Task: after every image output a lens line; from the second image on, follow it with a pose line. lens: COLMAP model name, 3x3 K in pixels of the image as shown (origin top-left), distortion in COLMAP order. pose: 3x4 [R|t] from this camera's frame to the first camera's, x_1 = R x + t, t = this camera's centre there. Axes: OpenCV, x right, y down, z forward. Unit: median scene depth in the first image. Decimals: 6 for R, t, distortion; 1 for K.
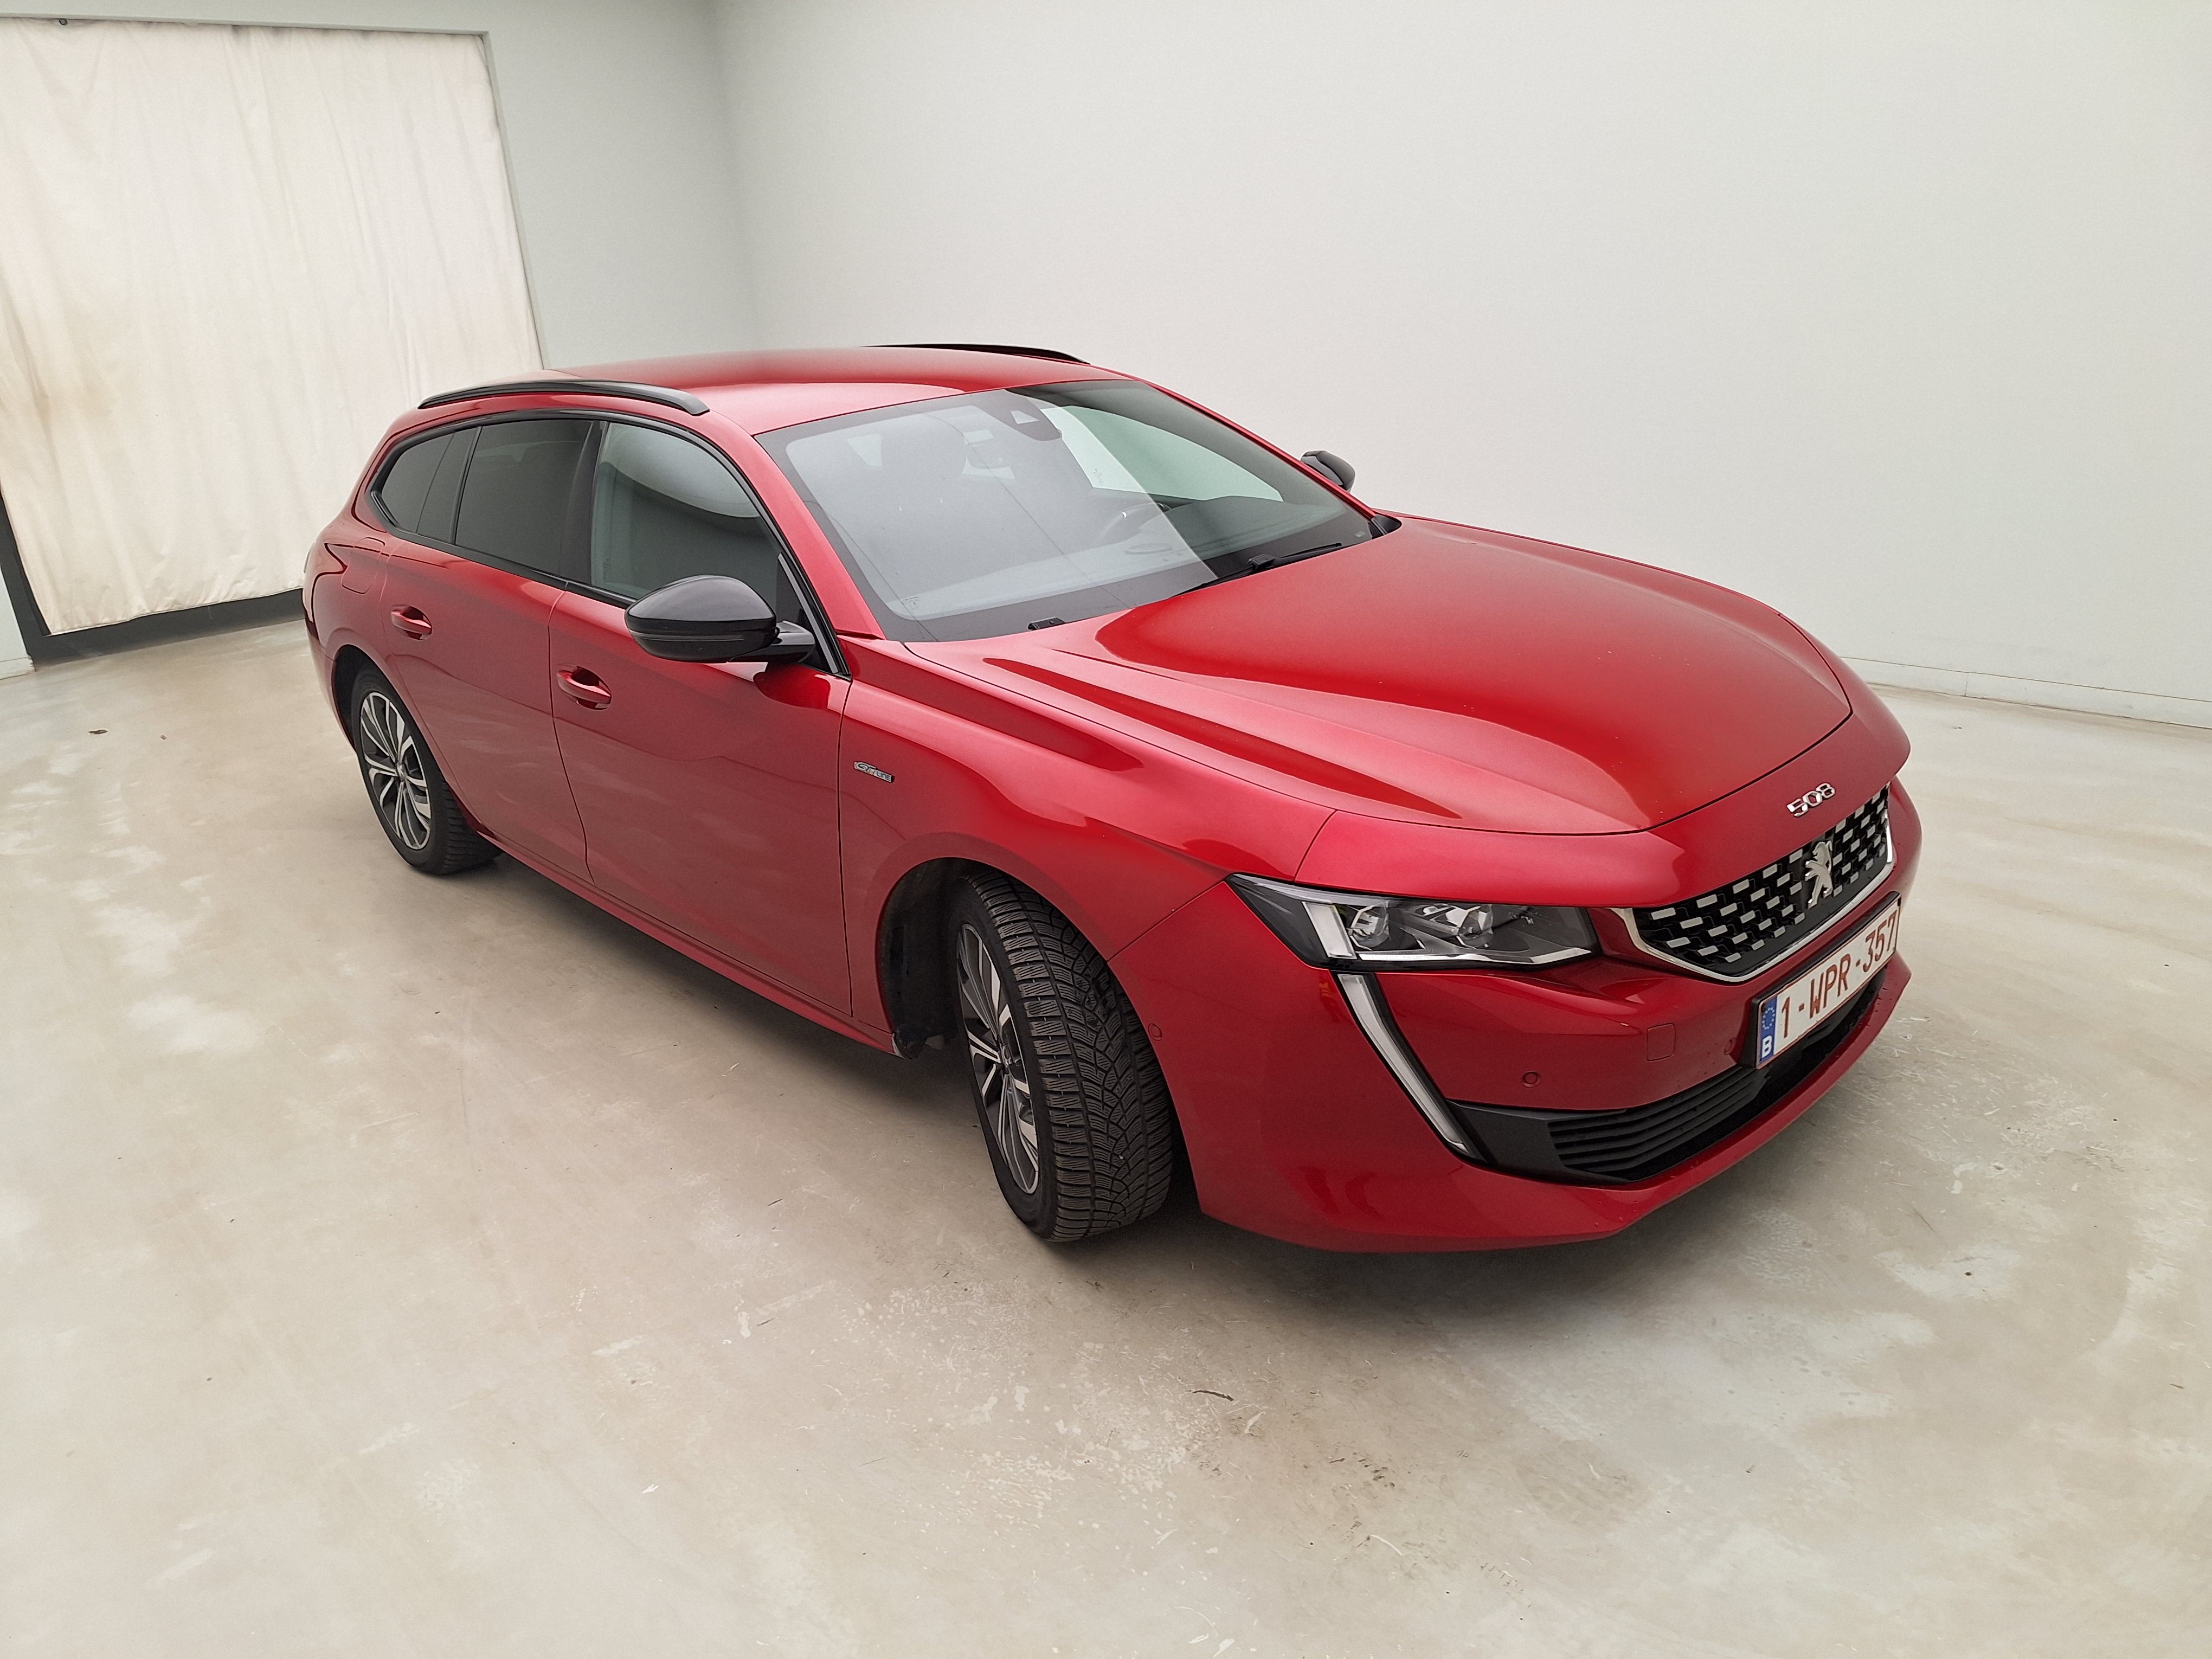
lens RADIAL K [[1505.5, 0, 1100.5], [0, 1505.5, 856.6], [0, 0, 1]] dist [0.046040, -0.042742]
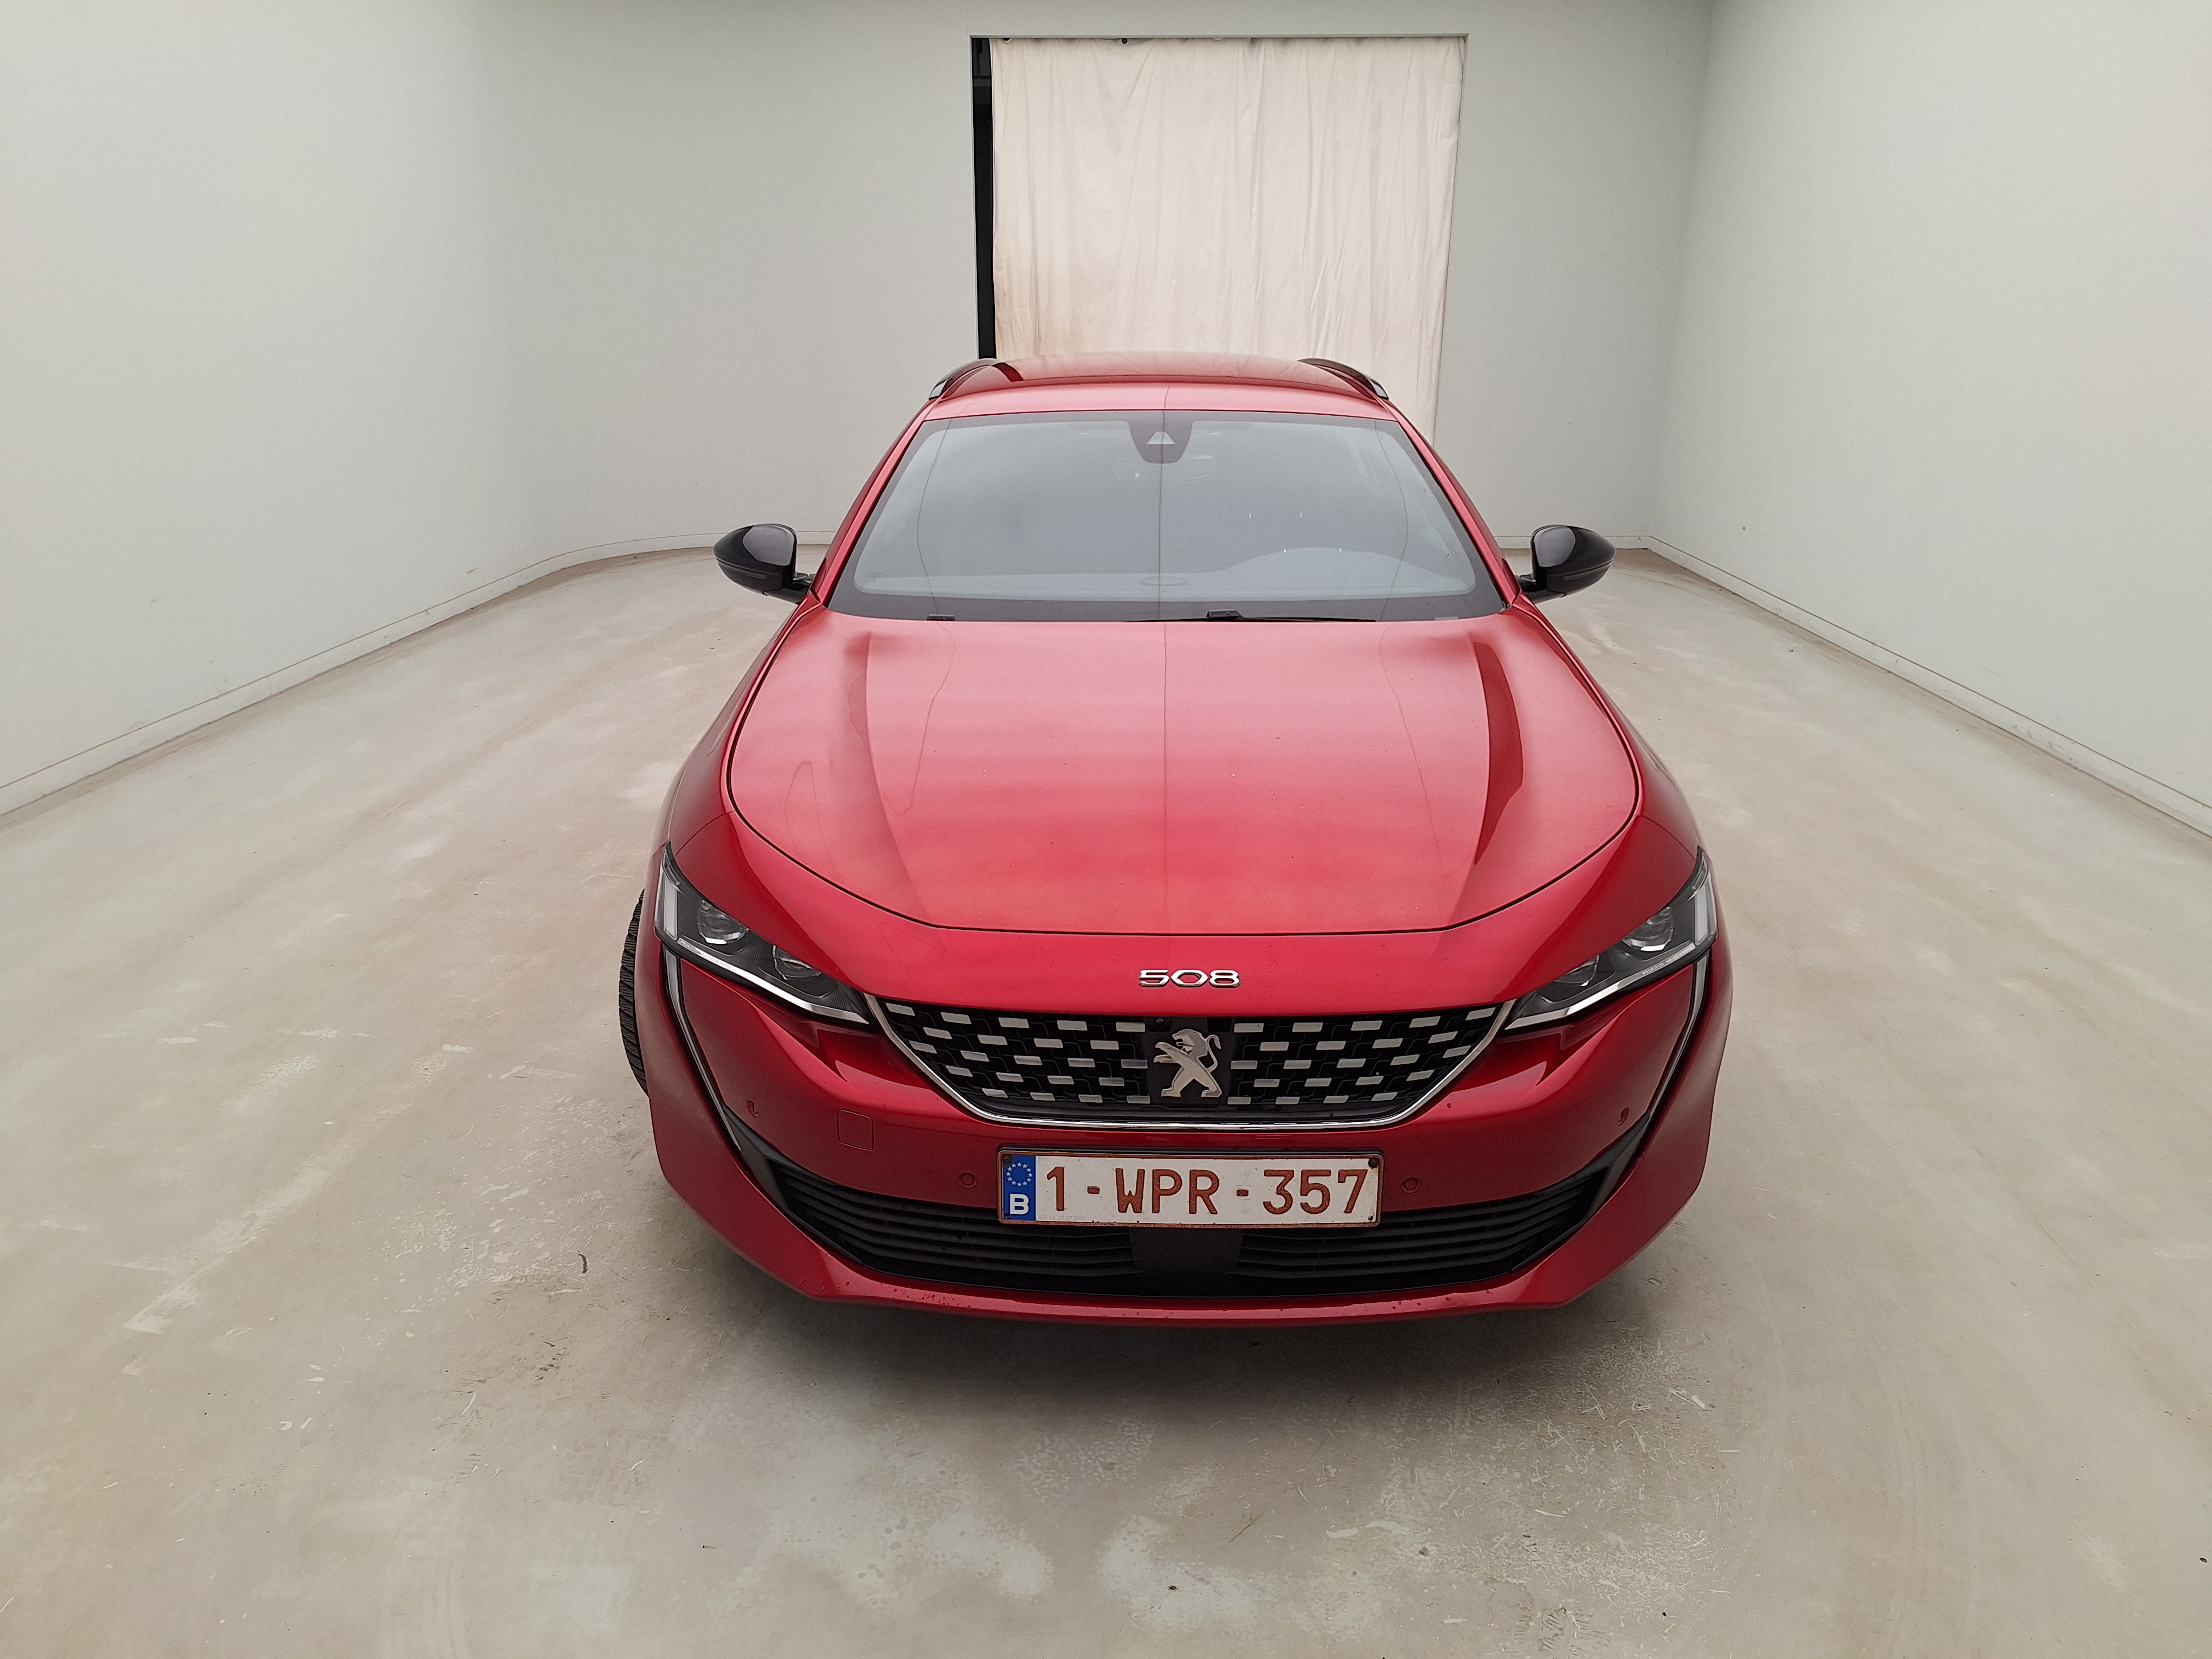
lens RADIAL K [[1489.1, 0, 1092.7], [0, 1489.1, 835.3], [0, 0, 1]] dist [0.143025, -0.214485]
pose [[0.714516, 0.297745, -0.633099, 0.279240], [-0.295764, 0.948632, 0.112339, -0.057983], [0.634027, 0.106980, 0.765875, 0.086685]]
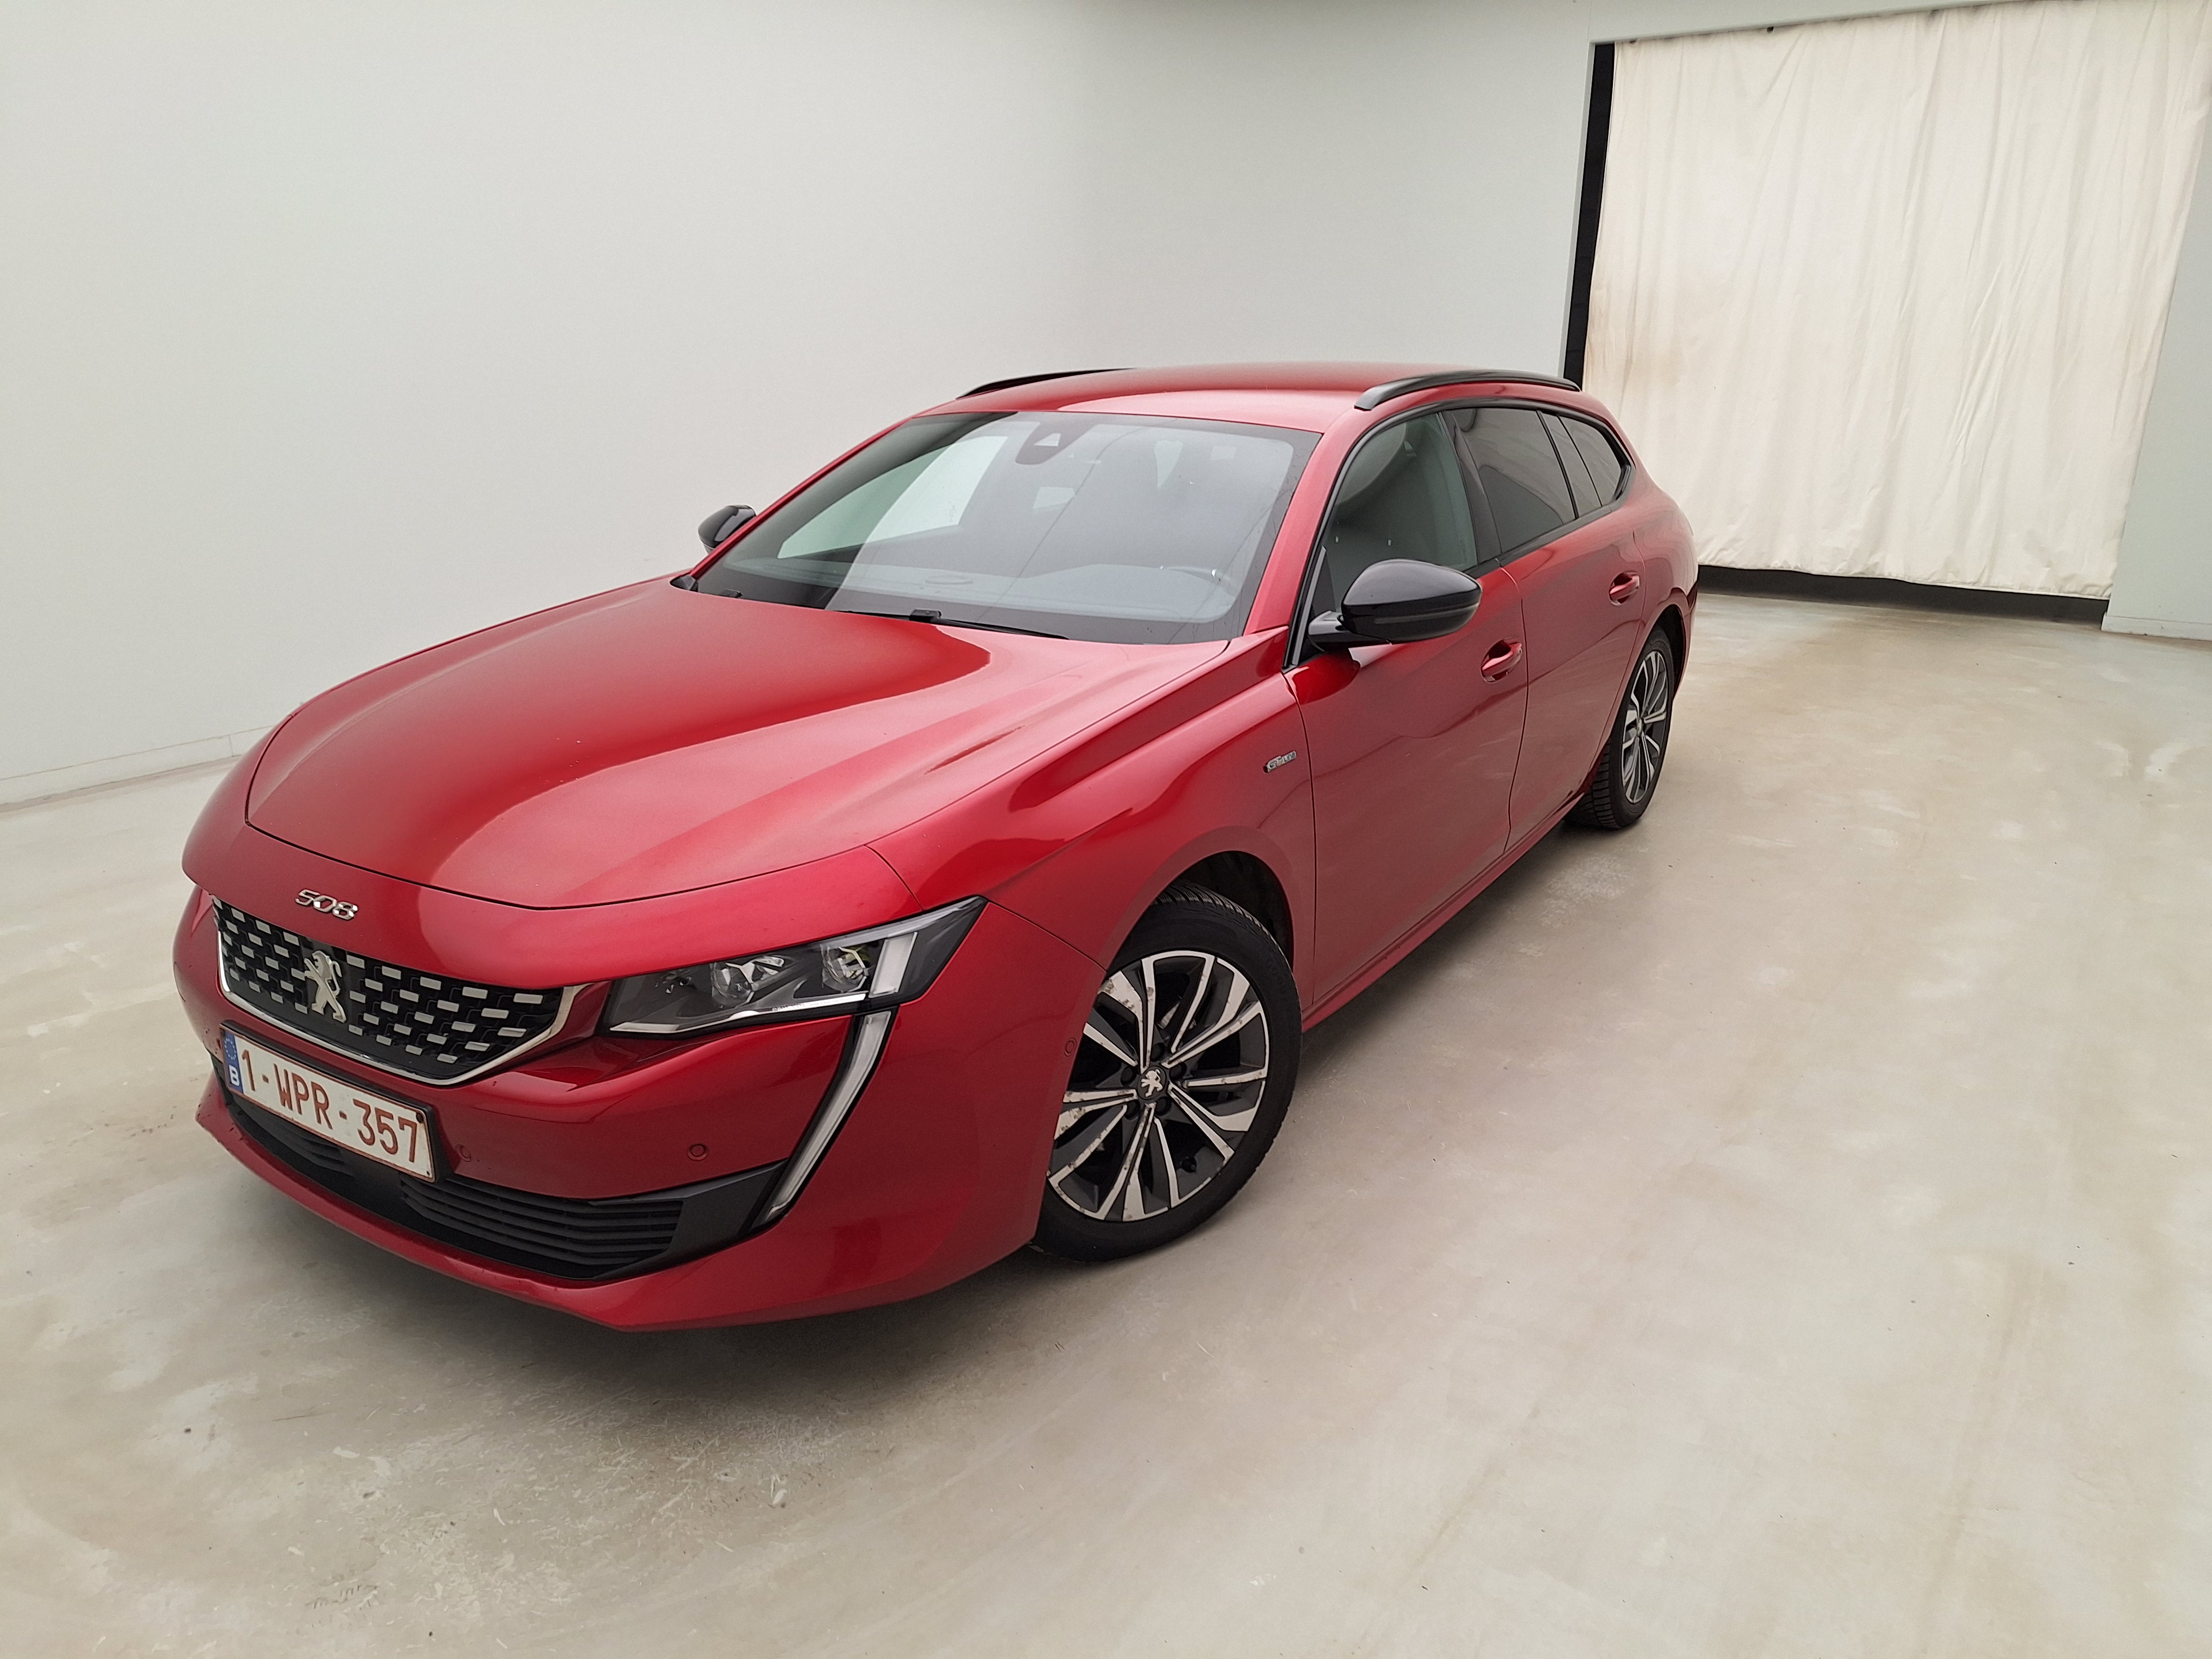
lens RADIAL K [[1505.5, 0, 1100.5], [0, 1505.5, 856.6], [0, 0, 1]] dist [0.046040, -0.042742]
pose [[0.226403, 0.378074, -0.897665, 0.413755], [-0.358423, 0.889268, 0.284139, -0.147837], [0.905690, 0.257414, 0.336843, 0.326627]]
